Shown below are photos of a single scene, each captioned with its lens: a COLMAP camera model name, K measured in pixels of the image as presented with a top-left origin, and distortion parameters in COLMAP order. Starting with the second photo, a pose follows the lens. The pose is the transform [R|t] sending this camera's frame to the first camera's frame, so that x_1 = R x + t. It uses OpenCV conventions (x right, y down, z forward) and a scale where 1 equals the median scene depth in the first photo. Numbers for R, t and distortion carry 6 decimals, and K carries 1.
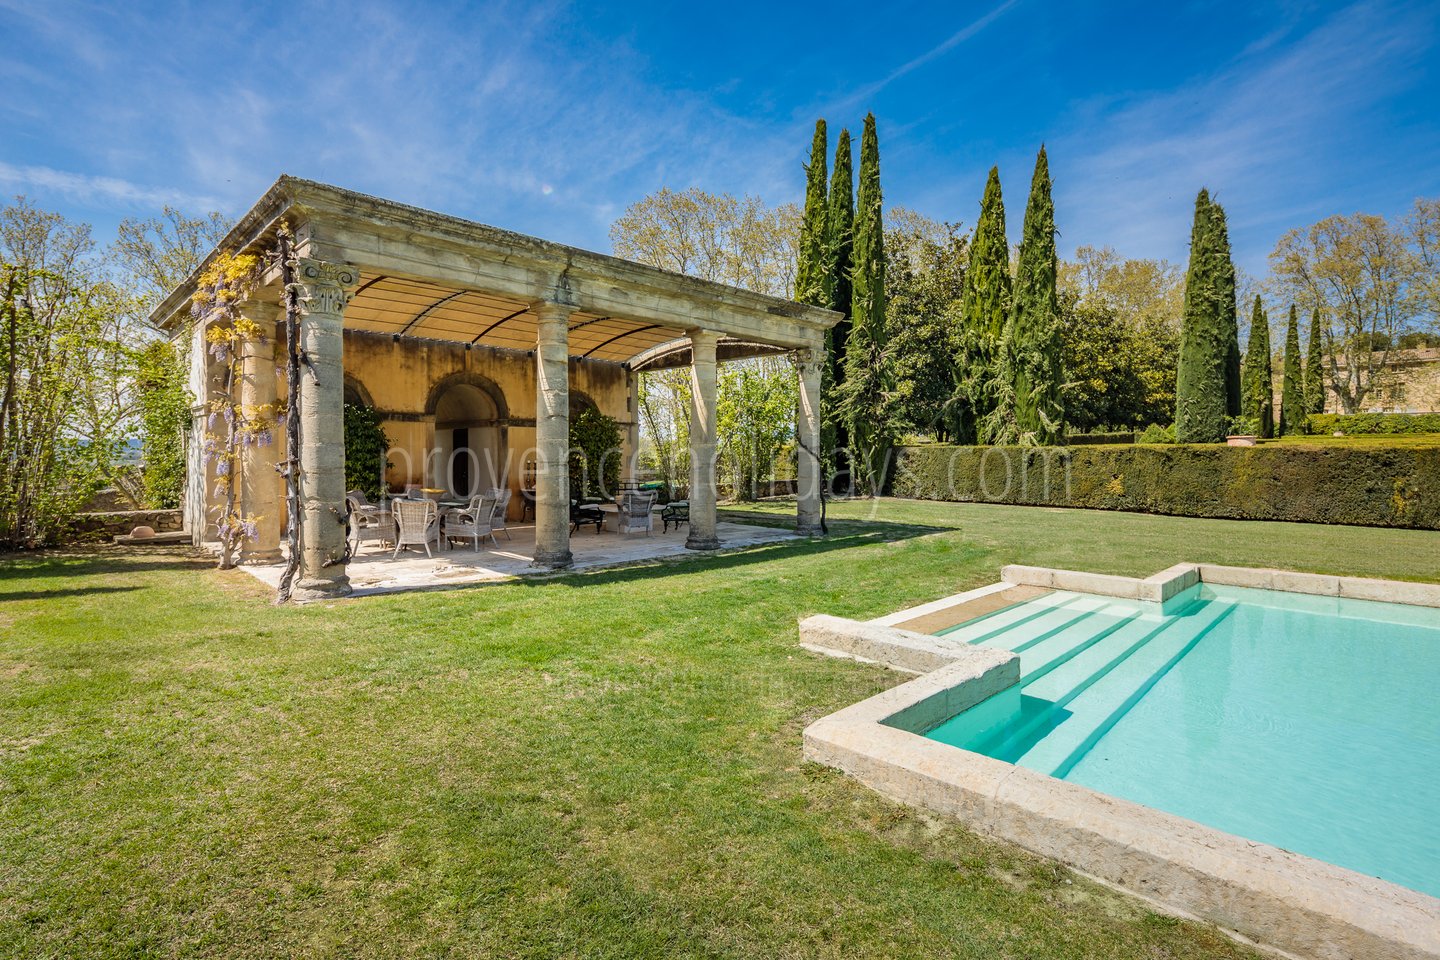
lens RADIAL K [[688.8, 0, 717.7], [0, 688.8, 453.6], [0, 0, 1]] dist [0.001106, 0.000109]
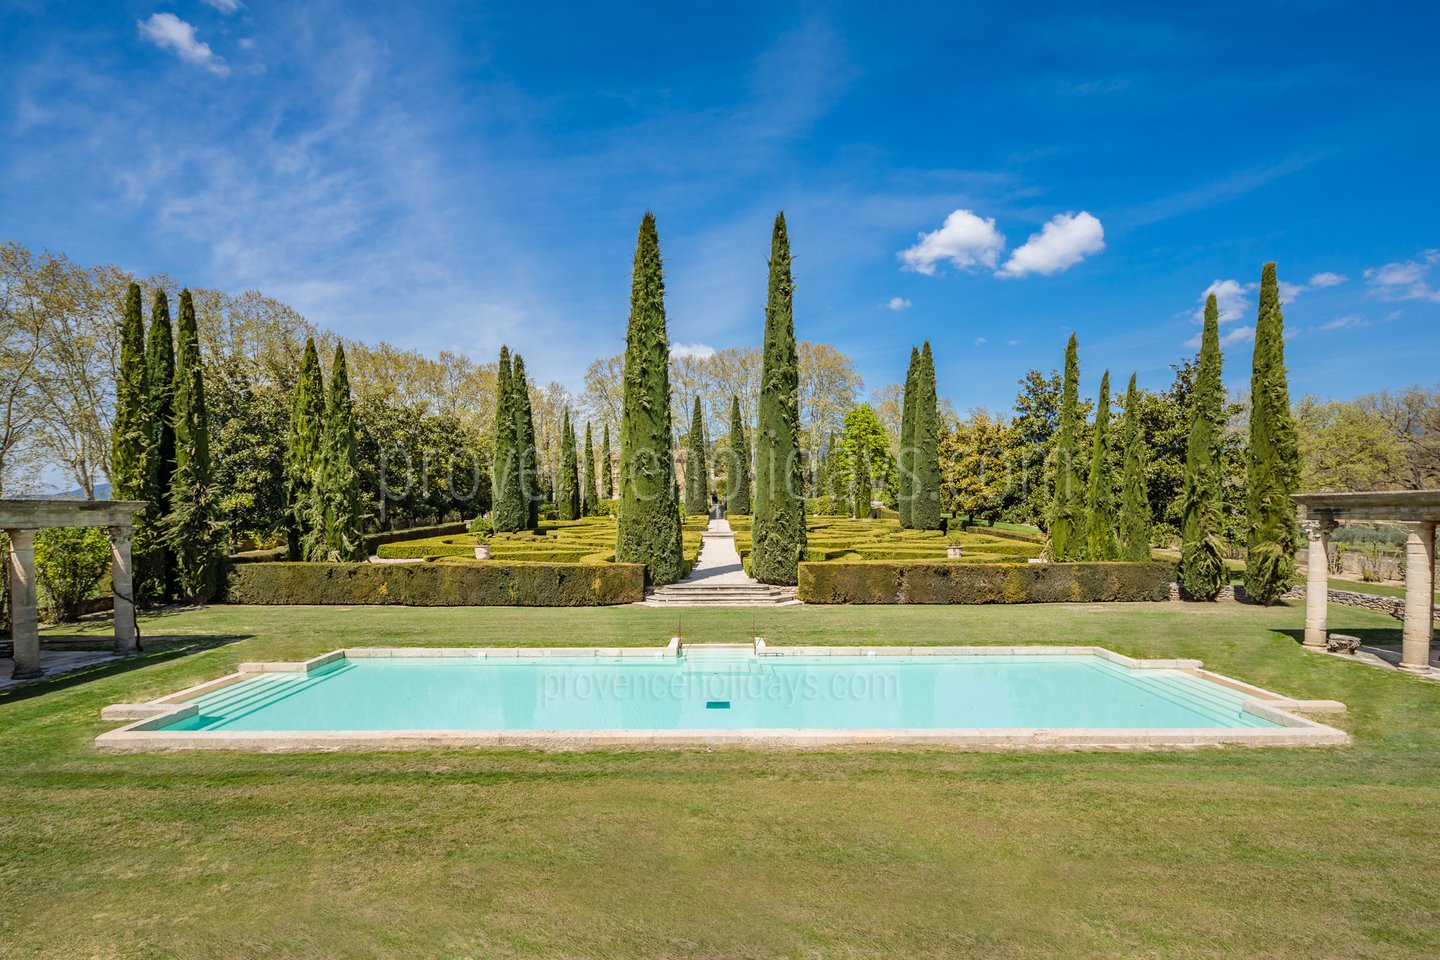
lens RADIAL K [[722.3, 0, 720.1], [0, 722.3, 548.4], [0, 0, 1]] dist [0.004073, -0.000596]
pose [[0.709681, -0.042878, 0.703217, -0.025845], [0.003432, 0.998345, 0.057409, -0.112861], [-0.704515, -0.038329, 0.708654, -0.574202]]
